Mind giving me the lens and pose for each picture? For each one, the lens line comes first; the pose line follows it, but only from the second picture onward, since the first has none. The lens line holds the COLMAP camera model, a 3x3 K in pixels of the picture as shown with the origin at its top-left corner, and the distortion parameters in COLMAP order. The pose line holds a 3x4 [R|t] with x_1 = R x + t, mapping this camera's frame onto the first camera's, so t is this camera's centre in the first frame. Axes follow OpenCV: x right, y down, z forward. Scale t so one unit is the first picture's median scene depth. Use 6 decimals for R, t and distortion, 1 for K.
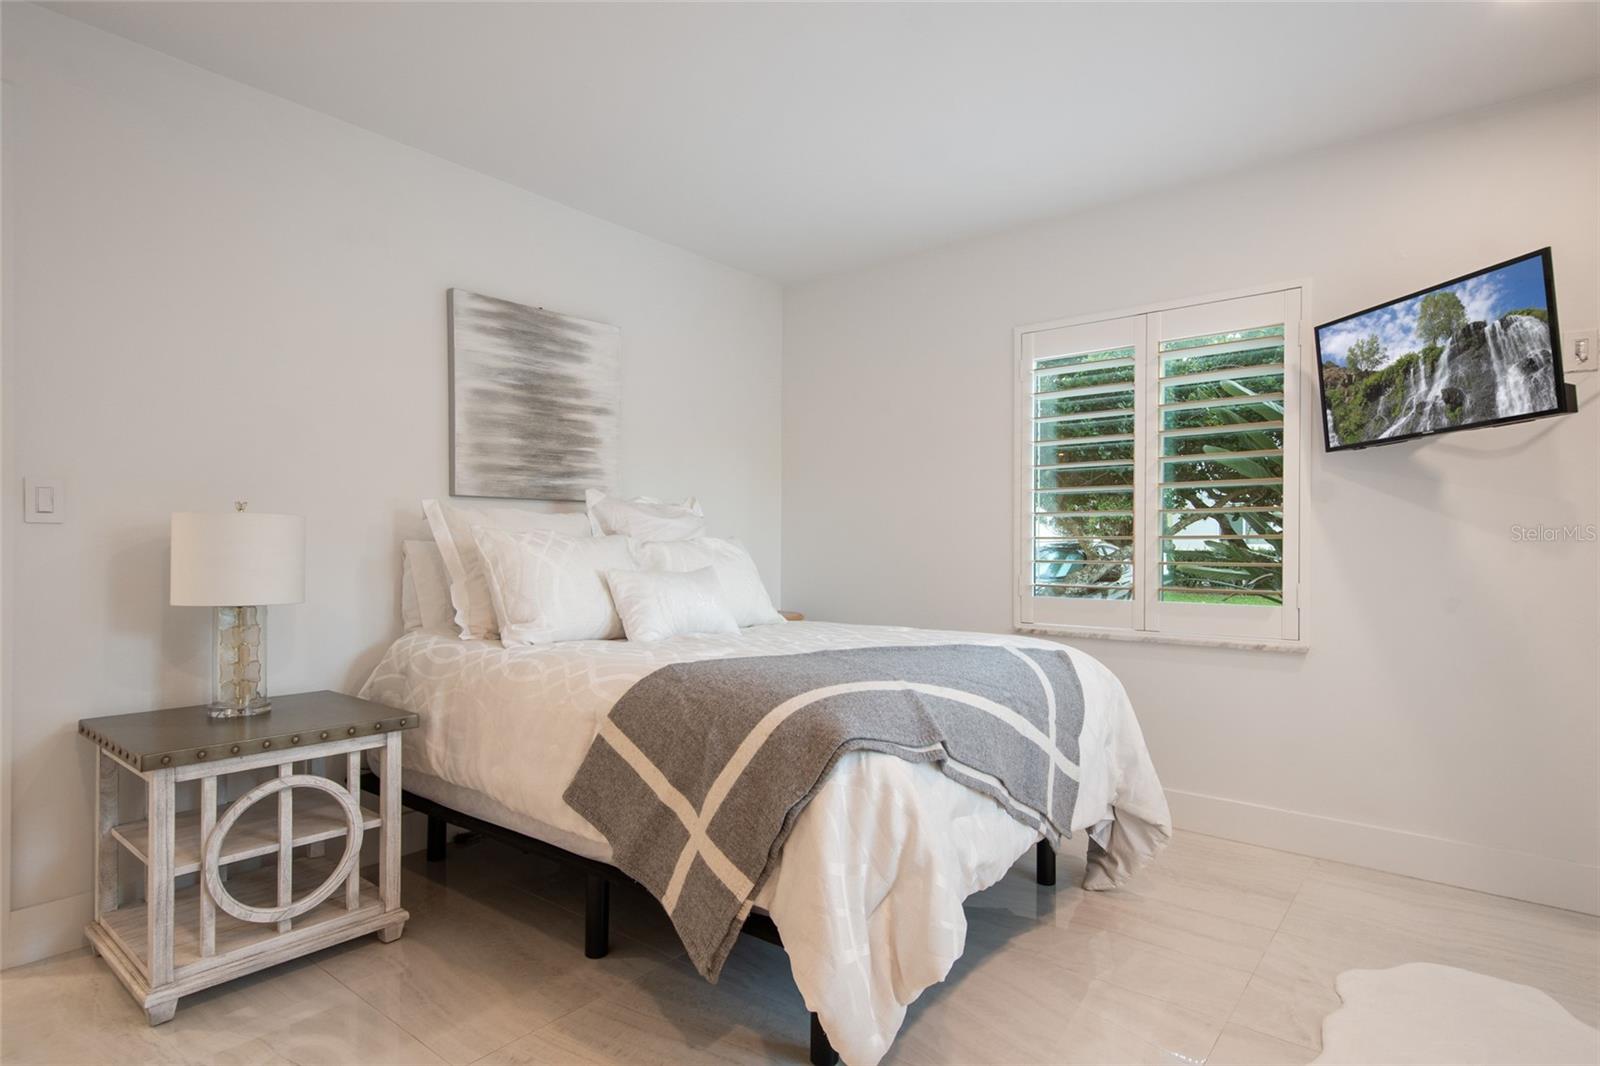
lens RADIAL K [[839.8, 0, 828.1], [0, 839.8, 553.2], [0, 0, 1]] dist [0.002100, 0.000141]
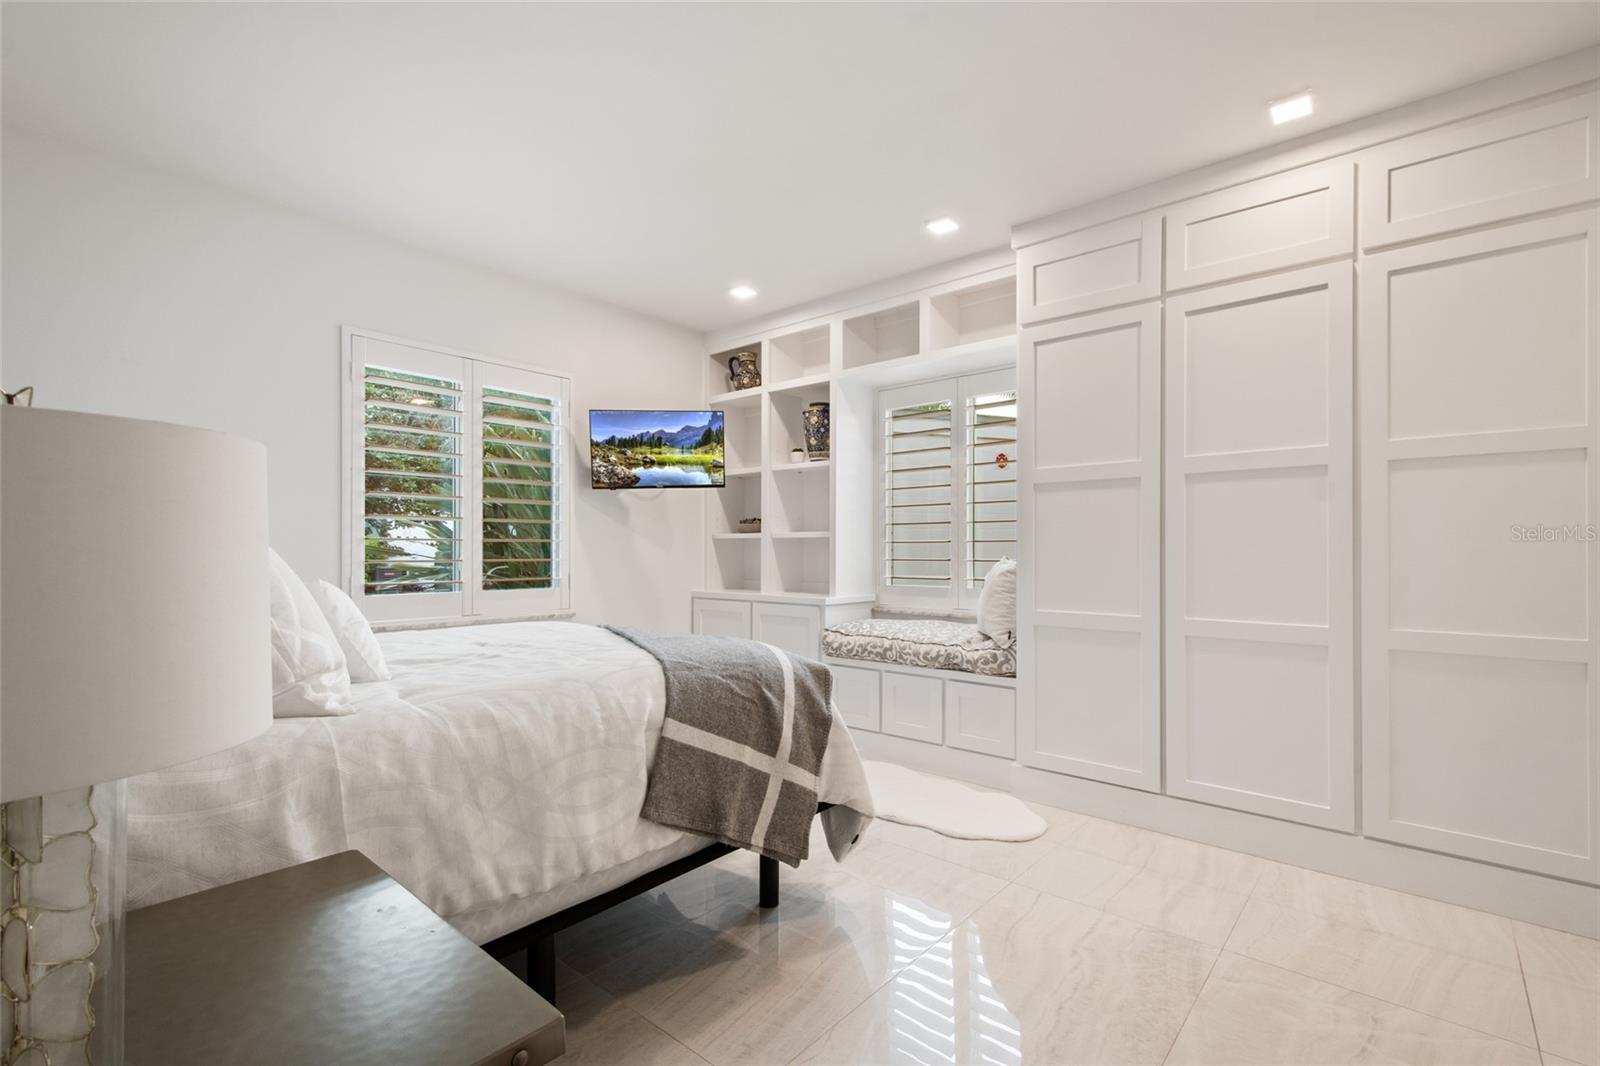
lens RADIAL K [[705.8, 0, 808.5], [0, 705.8, 554.9], [0, 0, 1]] dist [0.005452, -0.001190]
pose [[0.038908, -0.006813, 0.999220, -1.033349], [0.001193, 0.999976, 0.006771, -0.004593], [-0.999242, 0.000929, 0.038915, 0.753497]]
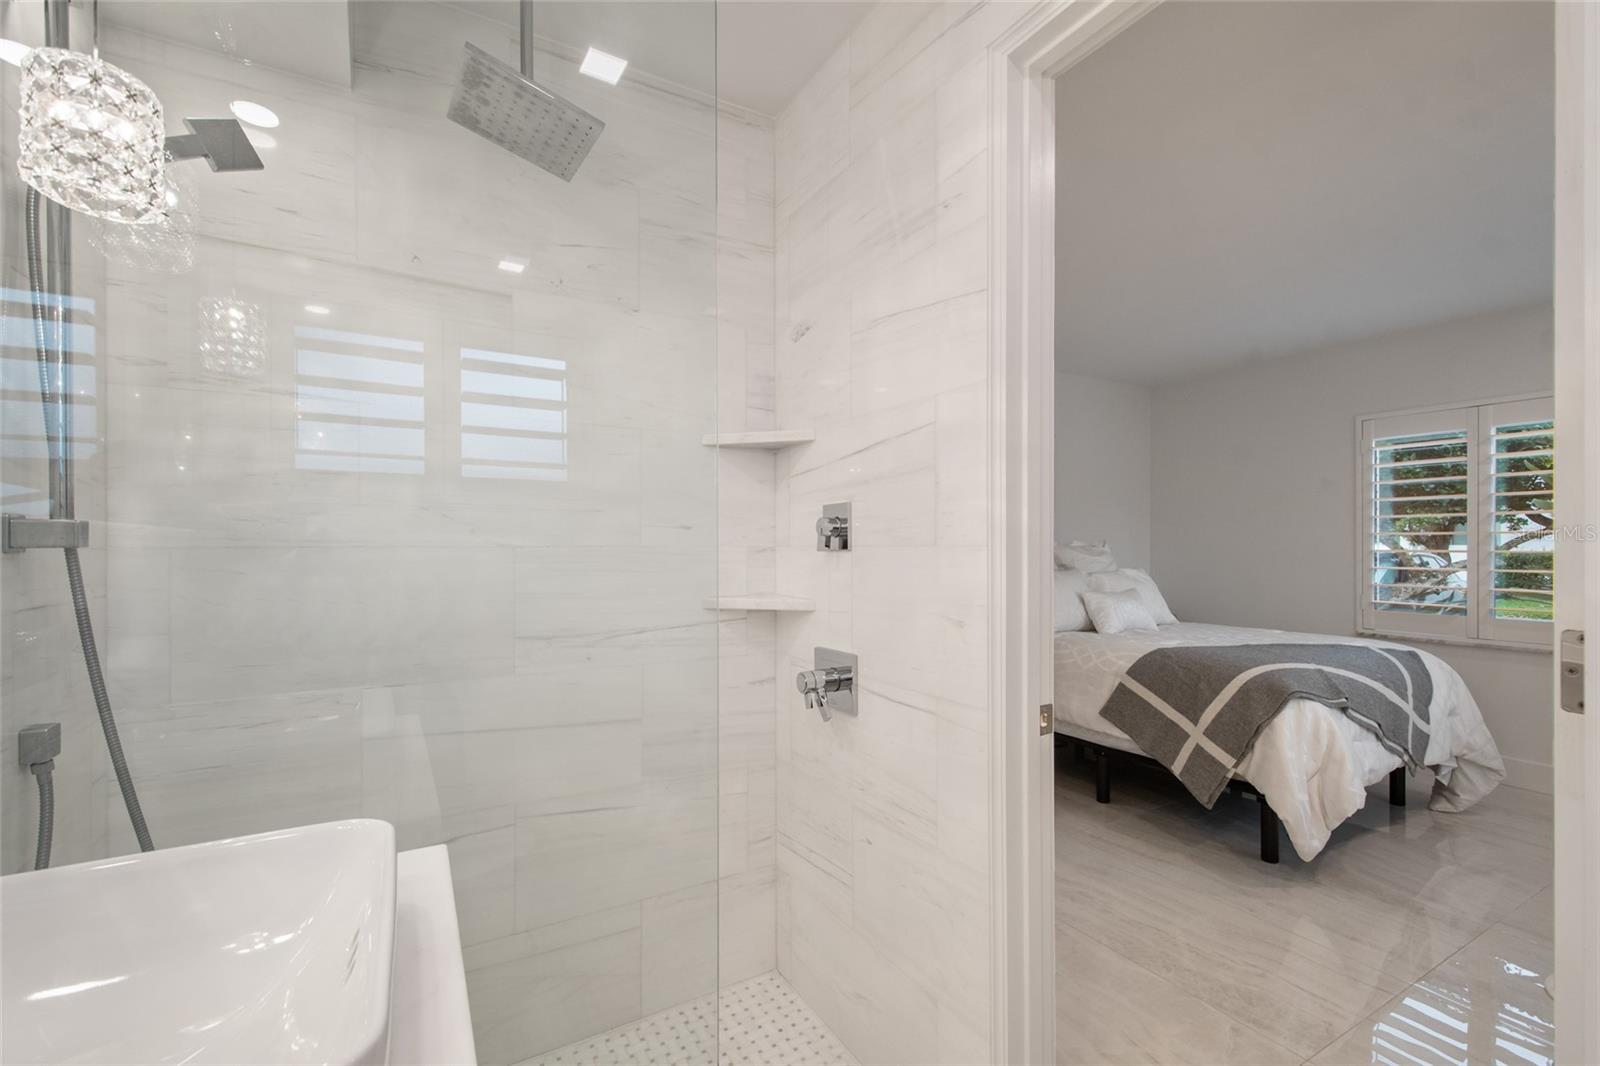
lens RADIAL K [[705.8, 0, 808.5], [0, 705.8, 554.9], [0, 0, 1]] dist [0.005452, -0.001190]
pose [[0.926999, -0.002388, -0.375057, -0.313130], [0.005029, 0.999969, 0.006063, -0.088010], [0.375031, -0.007506, 0.926982, -0.739620]]
